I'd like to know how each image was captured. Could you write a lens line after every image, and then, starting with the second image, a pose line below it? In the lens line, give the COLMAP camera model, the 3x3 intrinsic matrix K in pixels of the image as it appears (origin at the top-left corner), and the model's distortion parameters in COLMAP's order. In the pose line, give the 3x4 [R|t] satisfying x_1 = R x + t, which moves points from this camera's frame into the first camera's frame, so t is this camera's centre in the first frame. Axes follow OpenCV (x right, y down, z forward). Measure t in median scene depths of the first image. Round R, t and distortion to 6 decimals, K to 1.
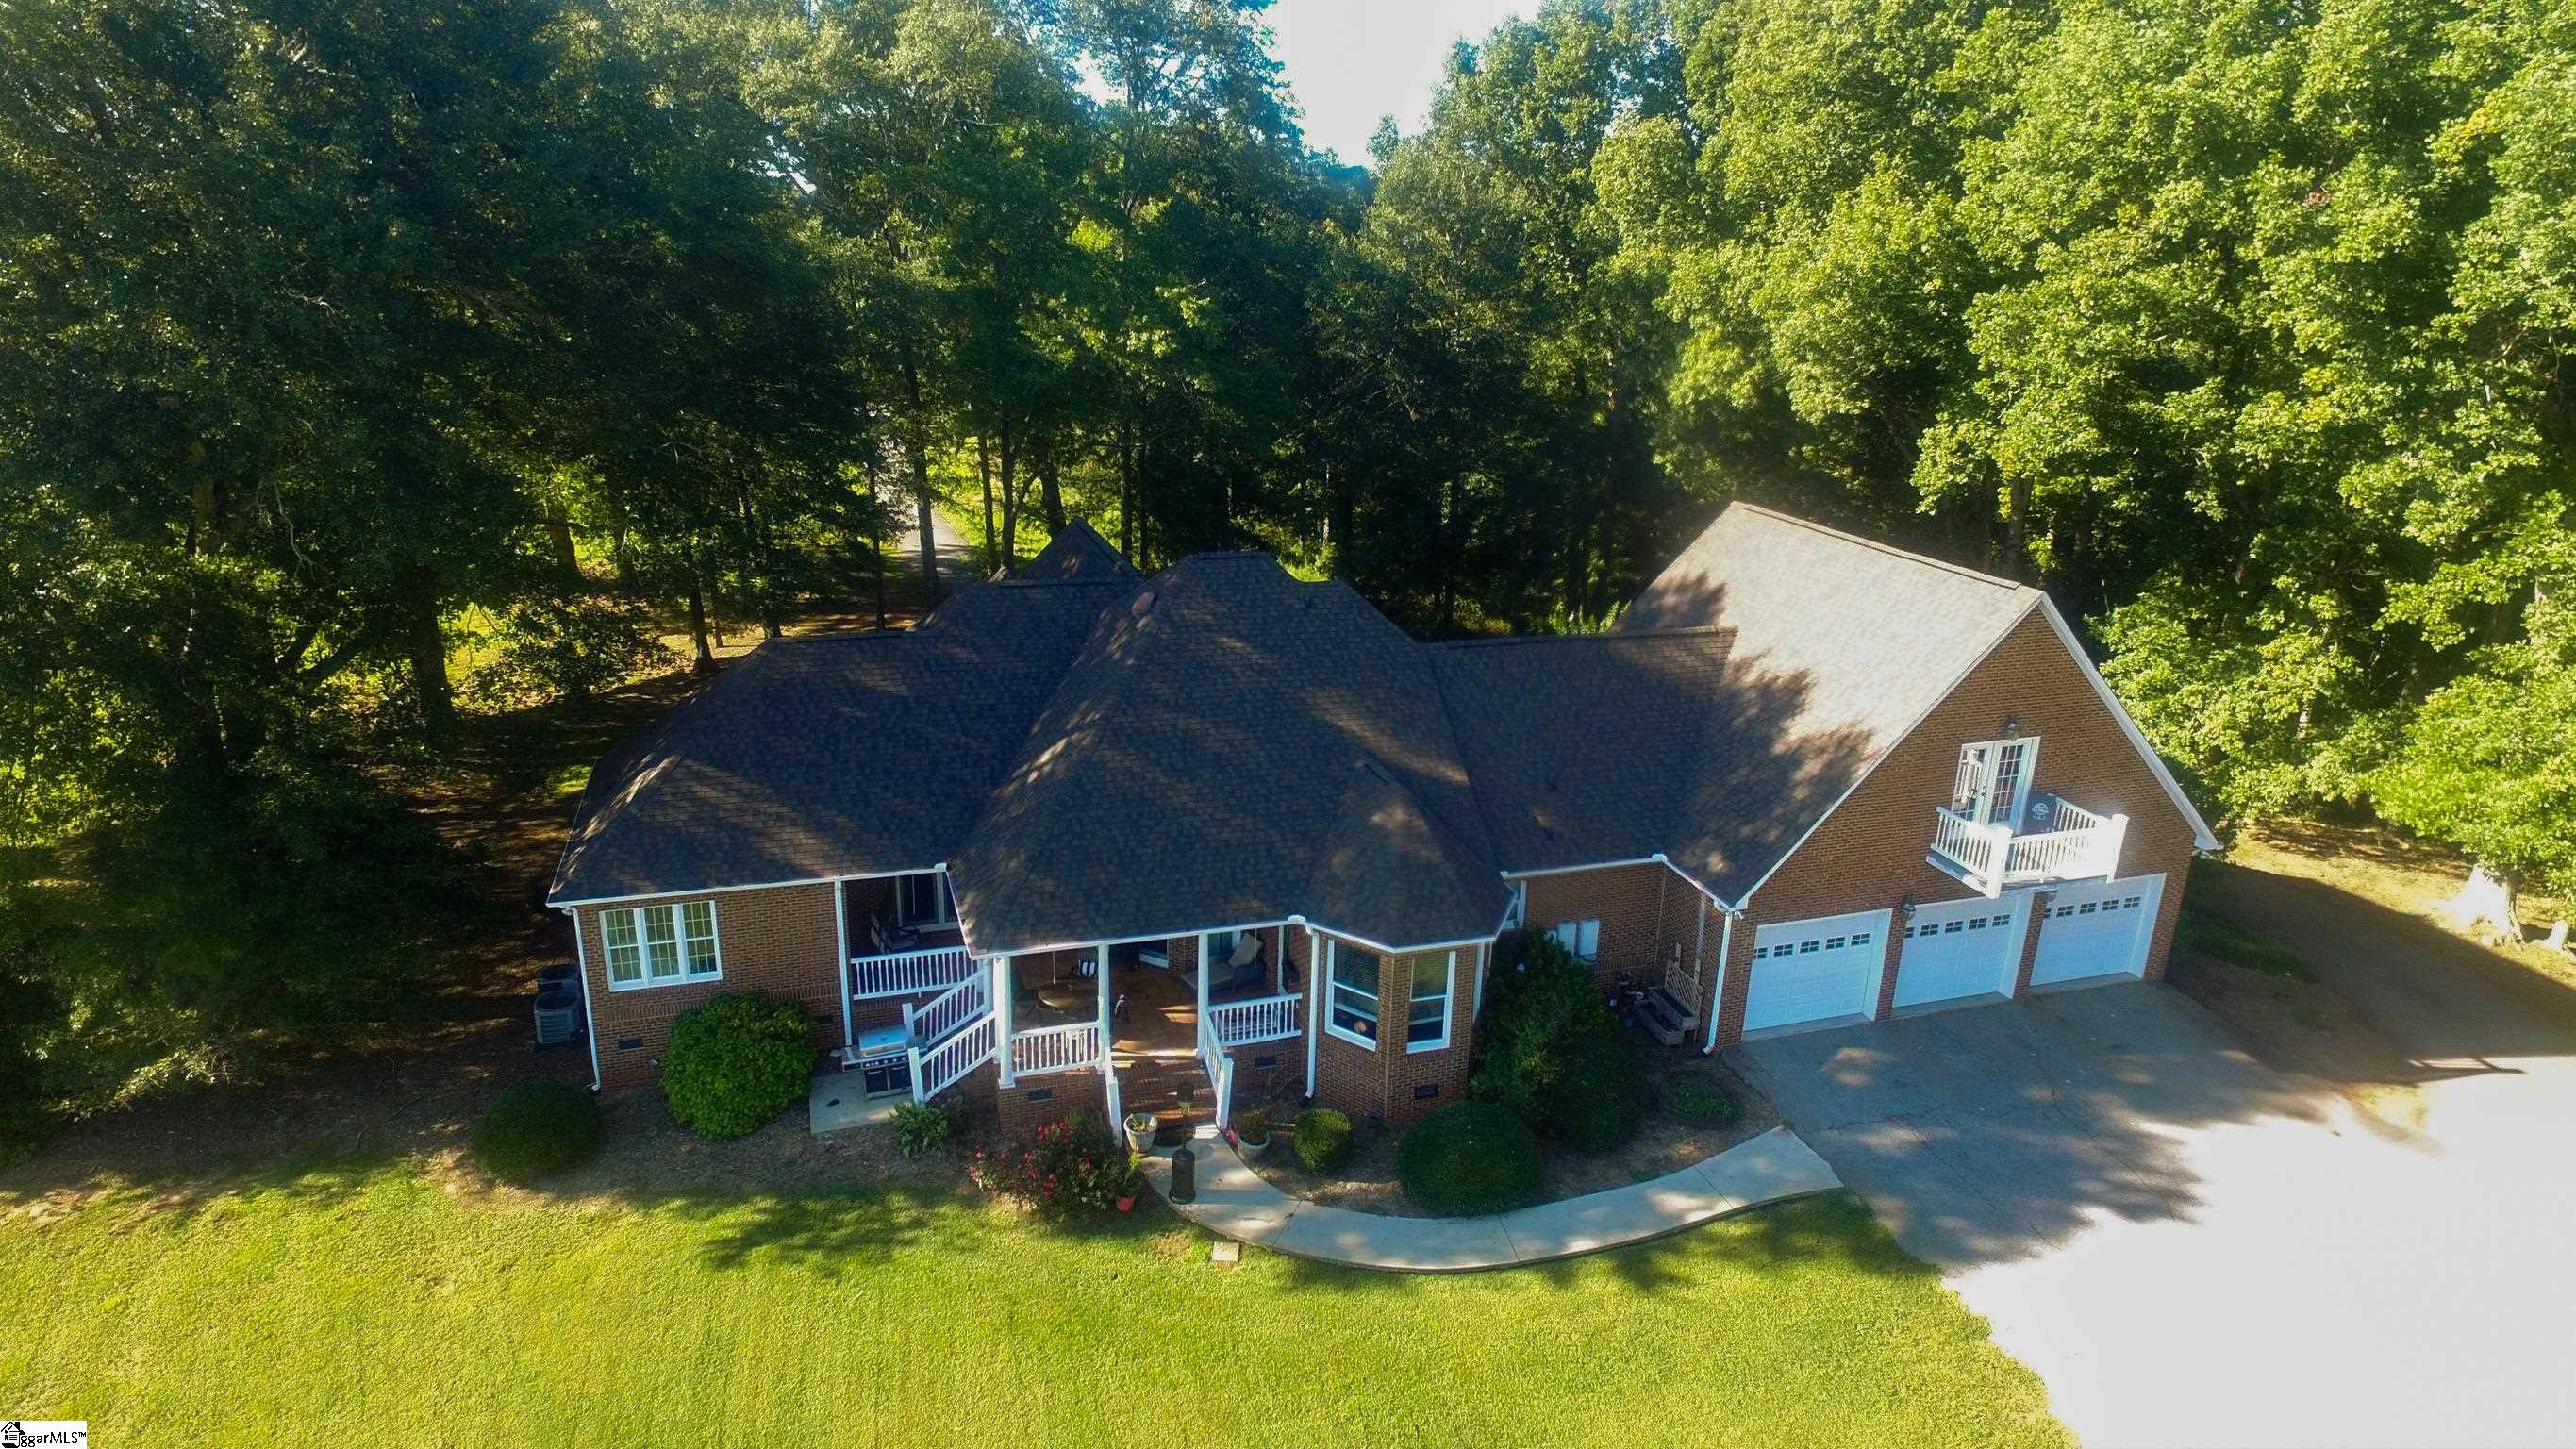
lens RADIAL K [[1460.4, 0, 1274.7], [0, 1460.4, 721.7], [0, 0, 1]] dist [-0.000568, -0.015645]
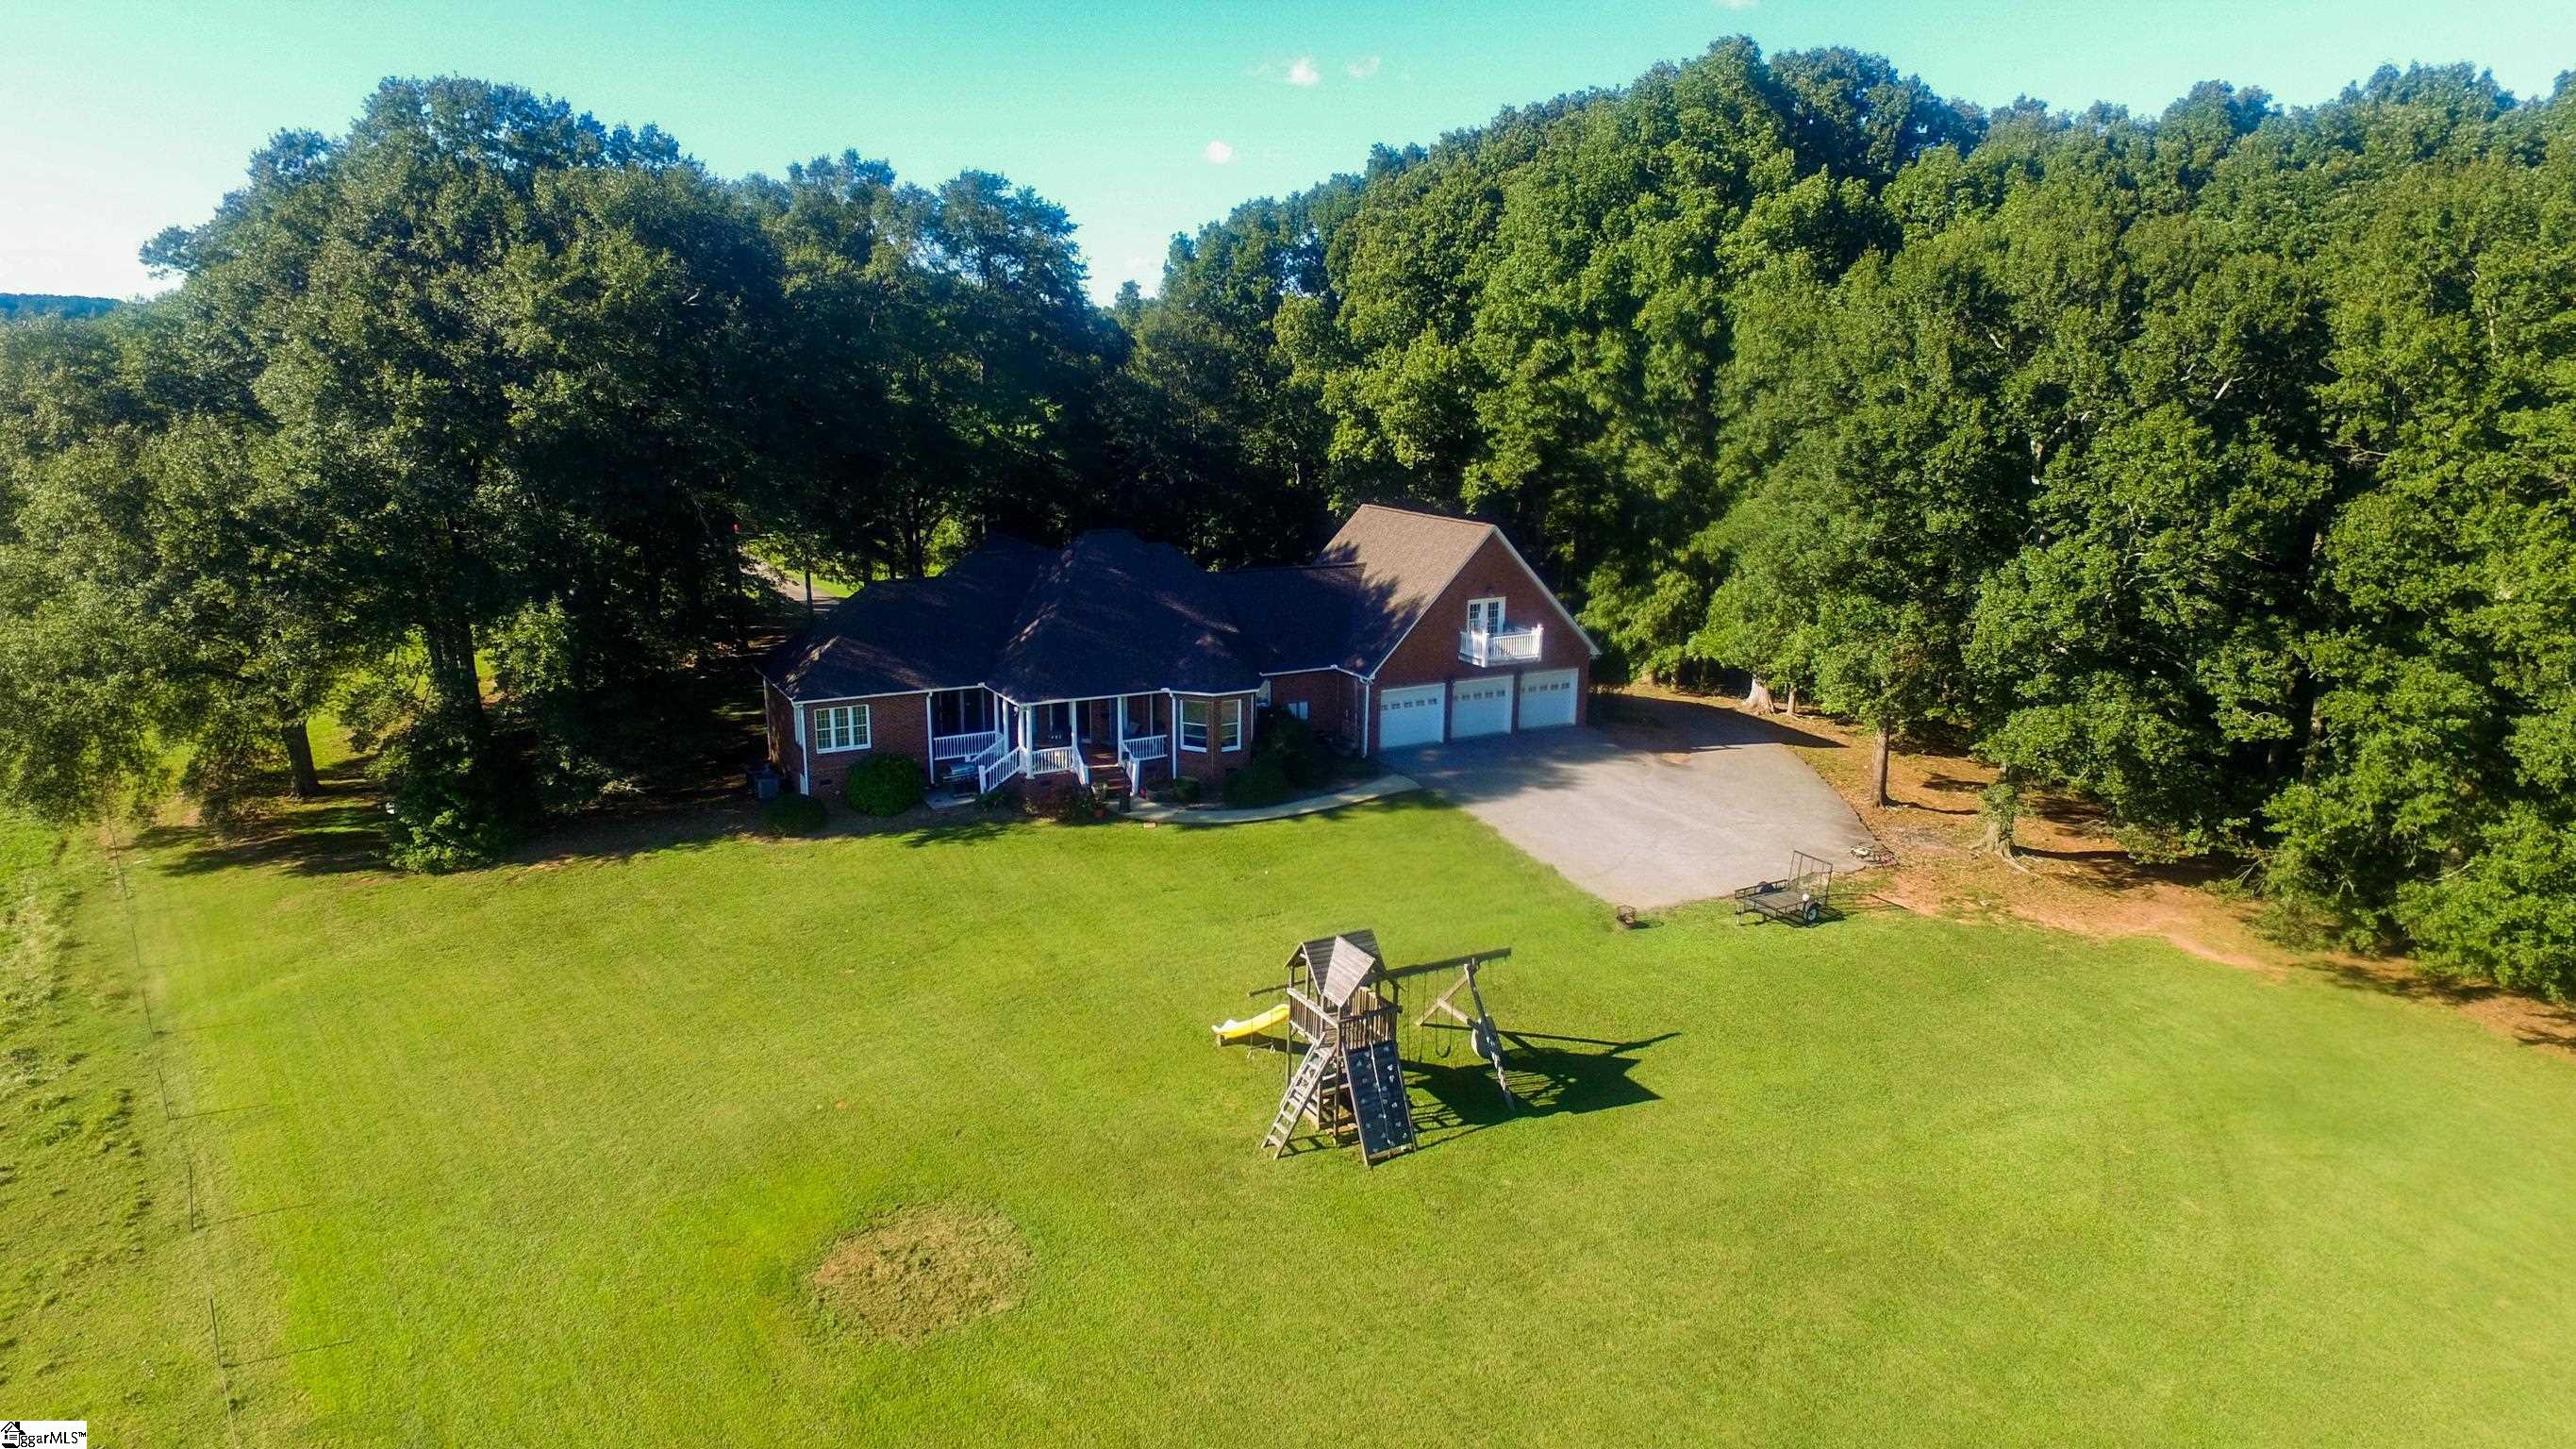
lens RADIAL K [[1460.4, 0, 1274.7], [0, 1460.4, 721.7], [0, 0, 1]] dist [-0.000568, -0.015645]
pose [[0.979268, -0.062505, 0.192685, -0.196290], [0.077064, 0.994635, -0.069006, 0.279427], [-0.187338, 0.082424, 0.978831, -0.892765]]
